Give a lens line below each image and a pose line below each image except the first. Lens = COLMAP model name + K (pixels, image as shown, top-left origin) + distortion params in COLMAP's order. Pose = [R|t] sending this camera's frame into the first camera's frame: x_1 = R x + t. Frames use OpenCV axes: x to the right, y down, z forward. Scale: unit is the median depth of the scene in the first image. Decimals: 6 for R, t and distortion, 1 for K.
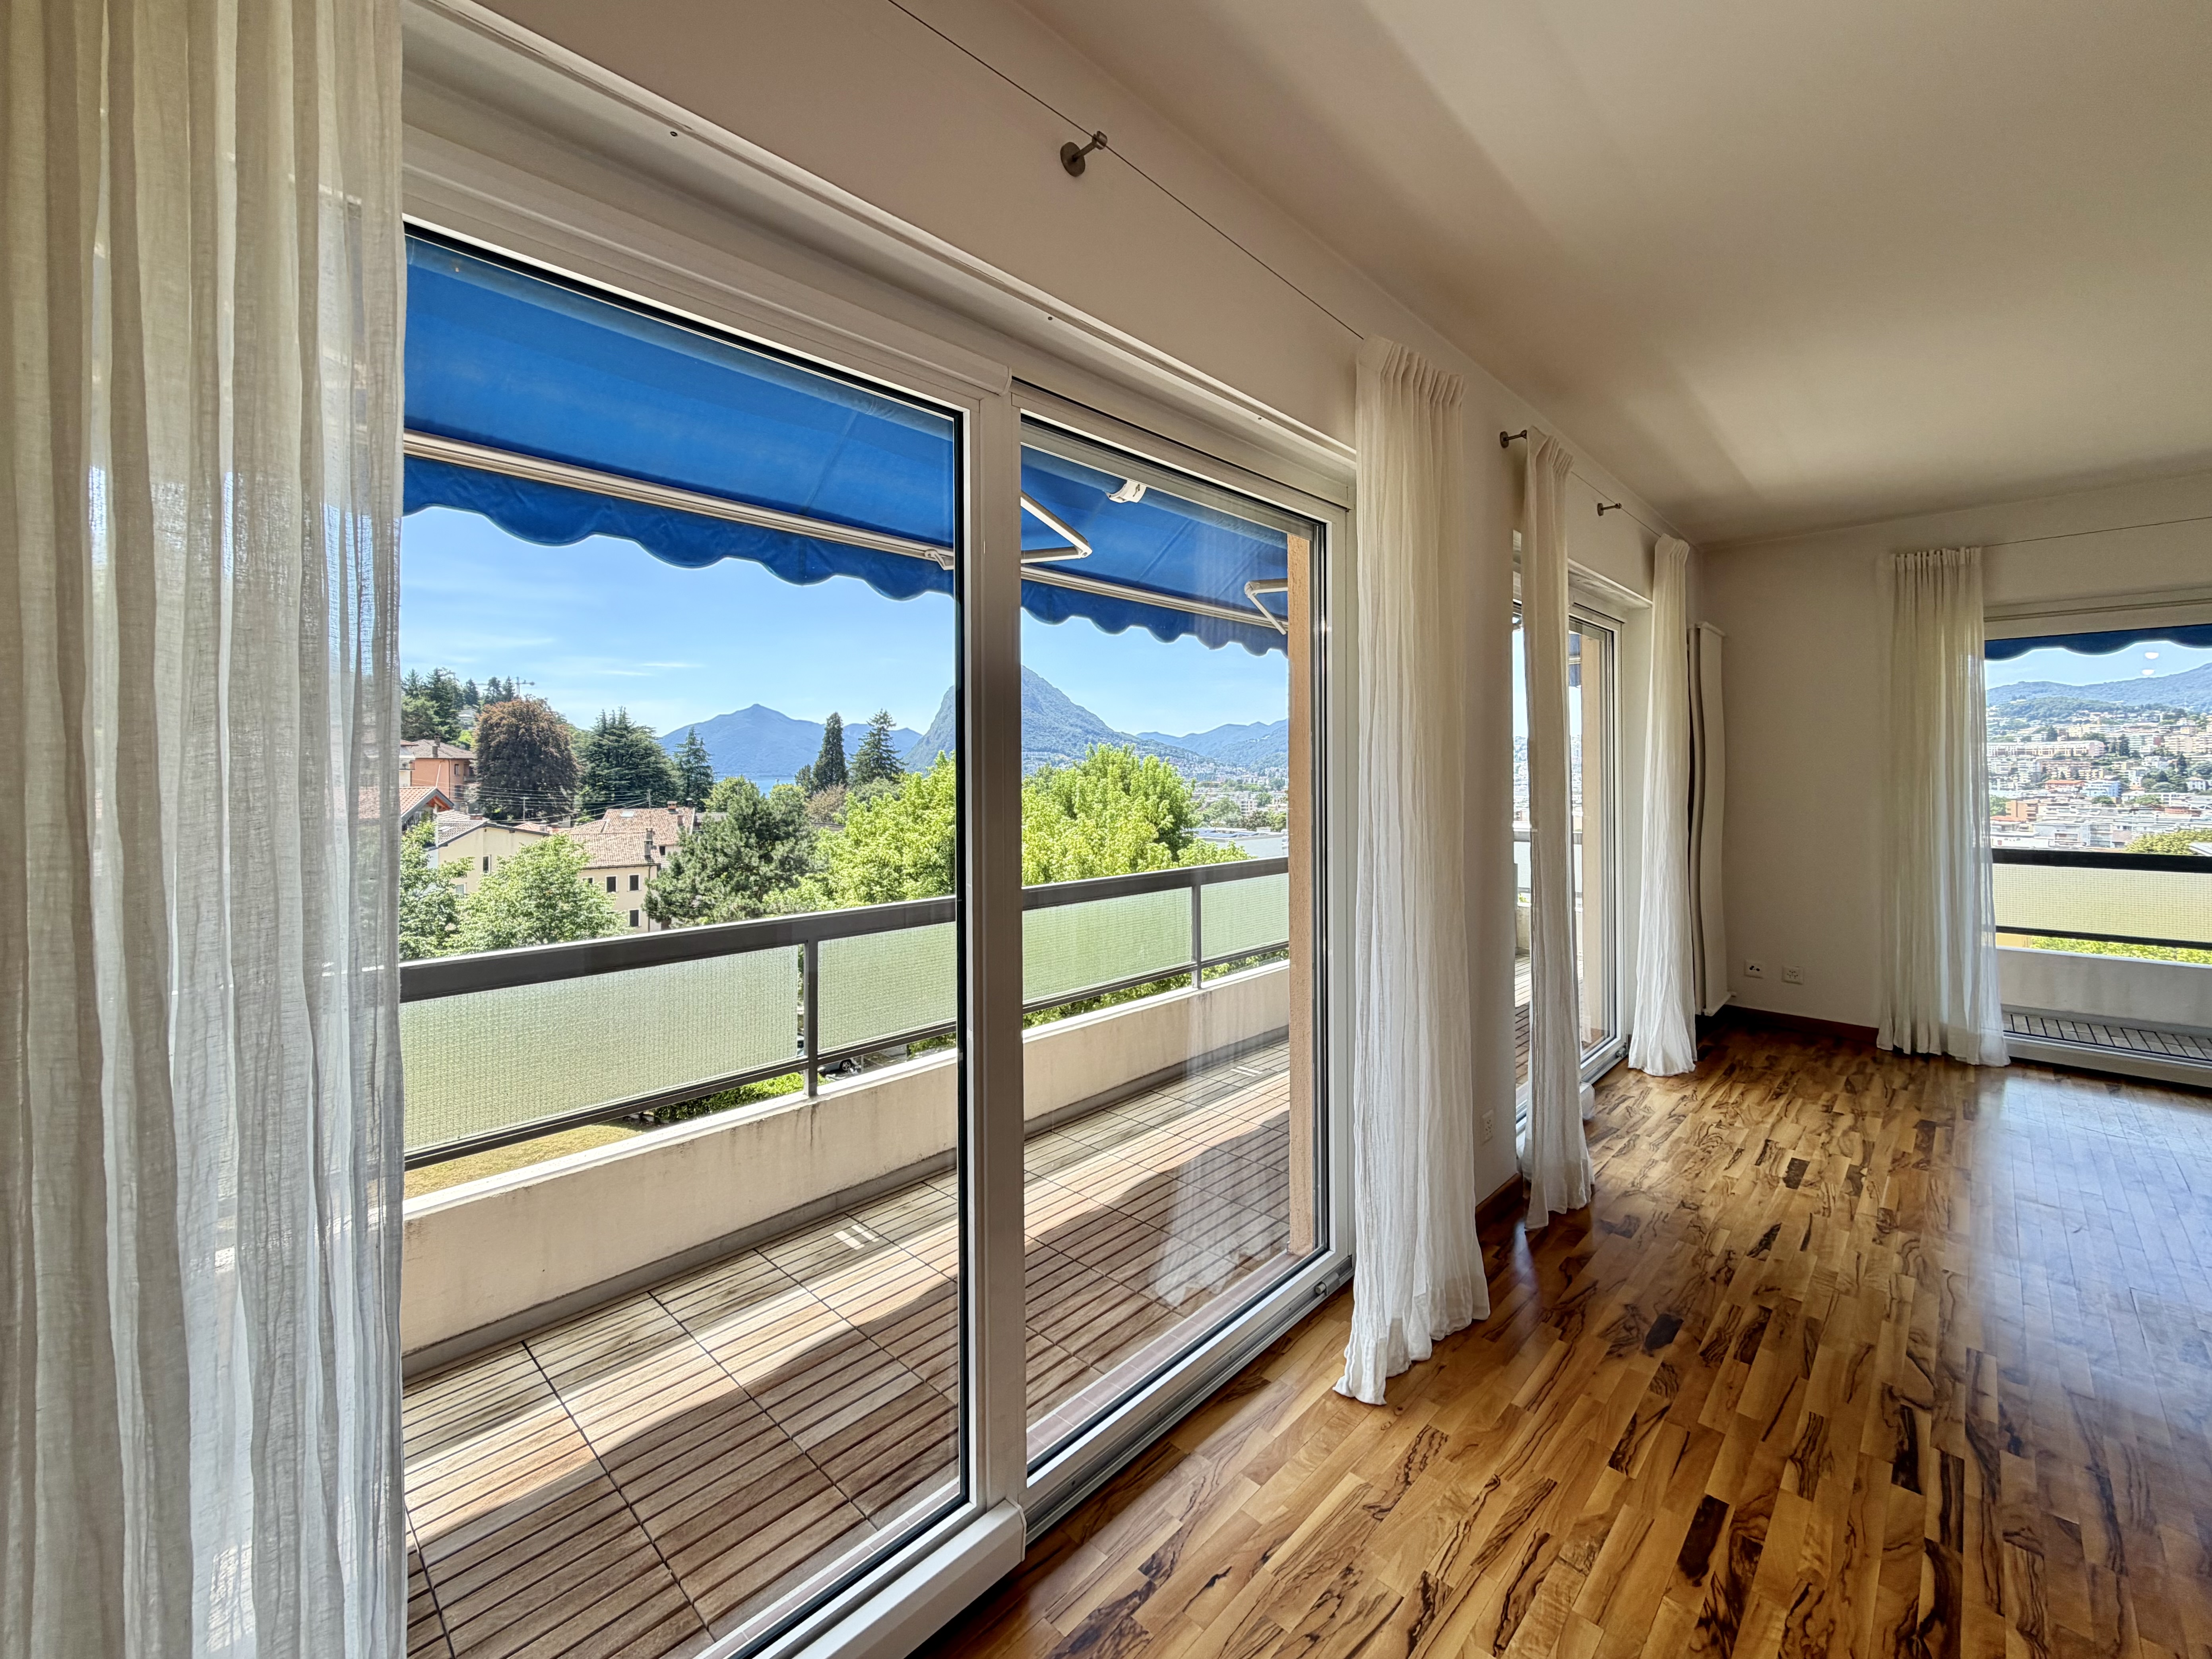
lens RADIAL K [[903.3, 0, 1093.4], [0, 903.3, 767.2], [0, 0, 1]] dist [0.001649, 0.000504]
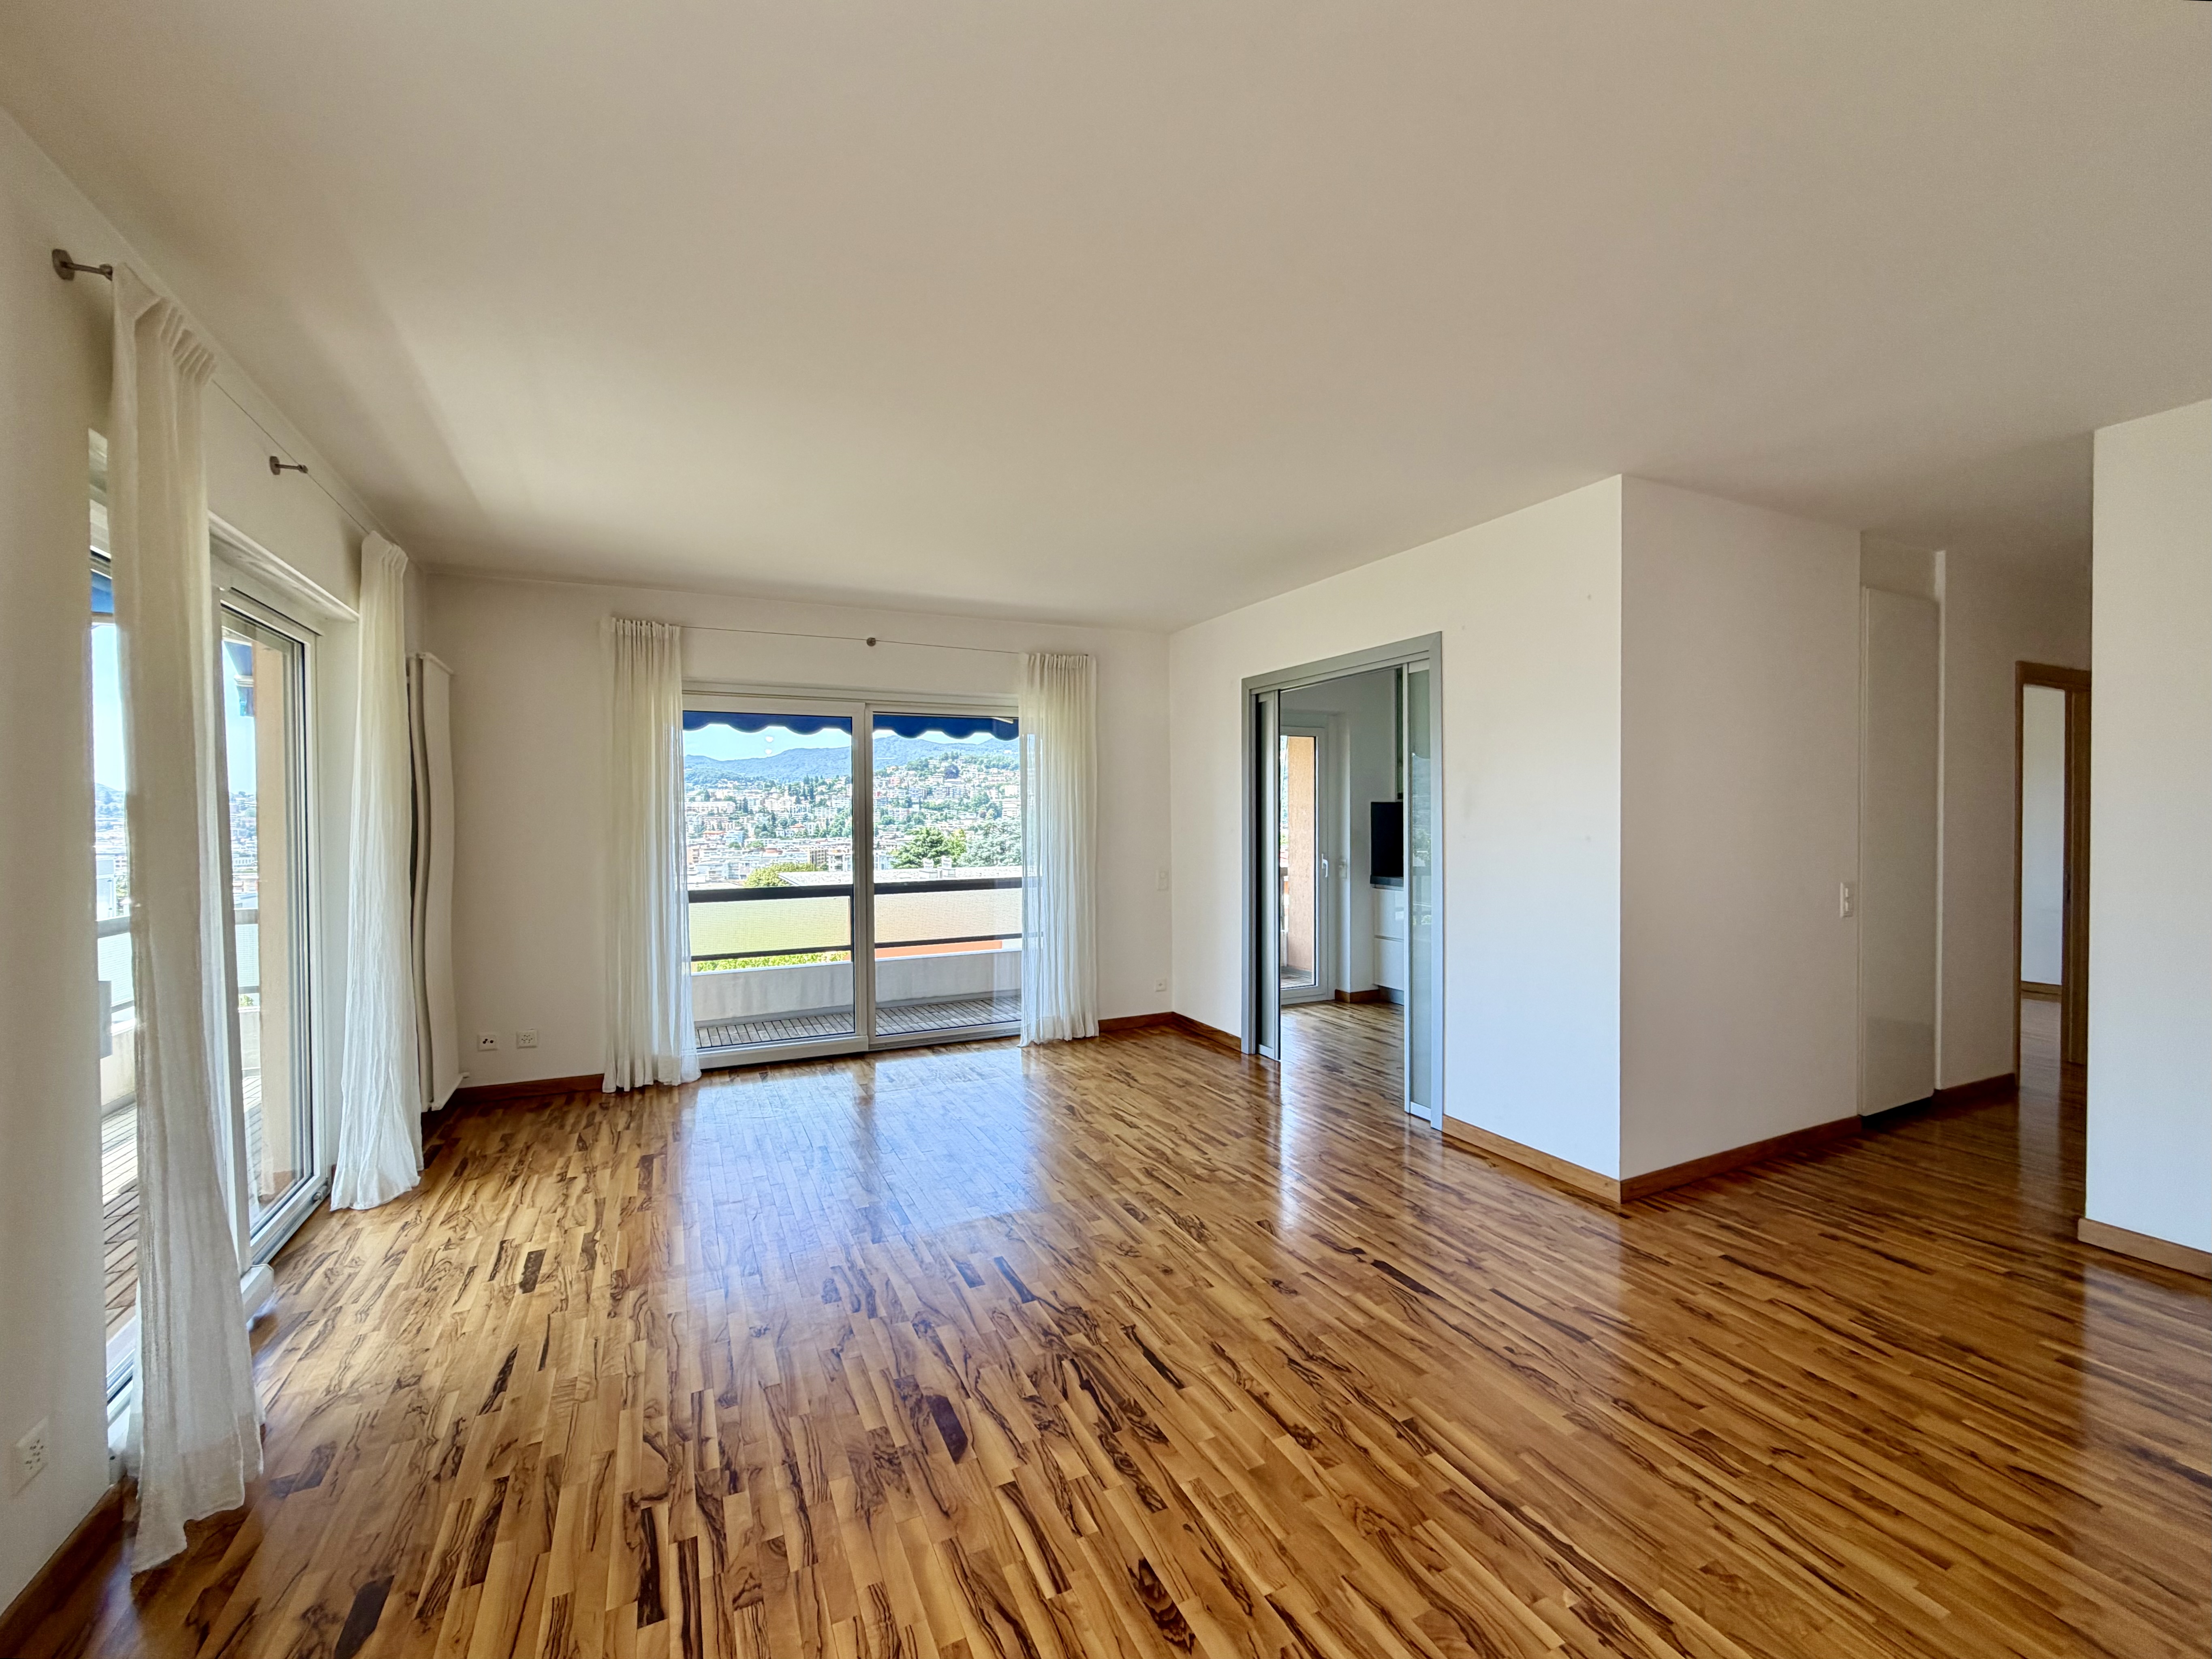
lens RADIAL K [[912.0, 0, 1106.0], [0, 912.0, 829.5], [0, 0, 1]] dist [-0.002016, -0.000270]
pose [[0.337591, -0.009815, 0.941242, 0.104103], [0.001460, 0.999950, 0.009904, -0.001148], [-0.941292, -0.001969, 0.337588, 0.137059]]
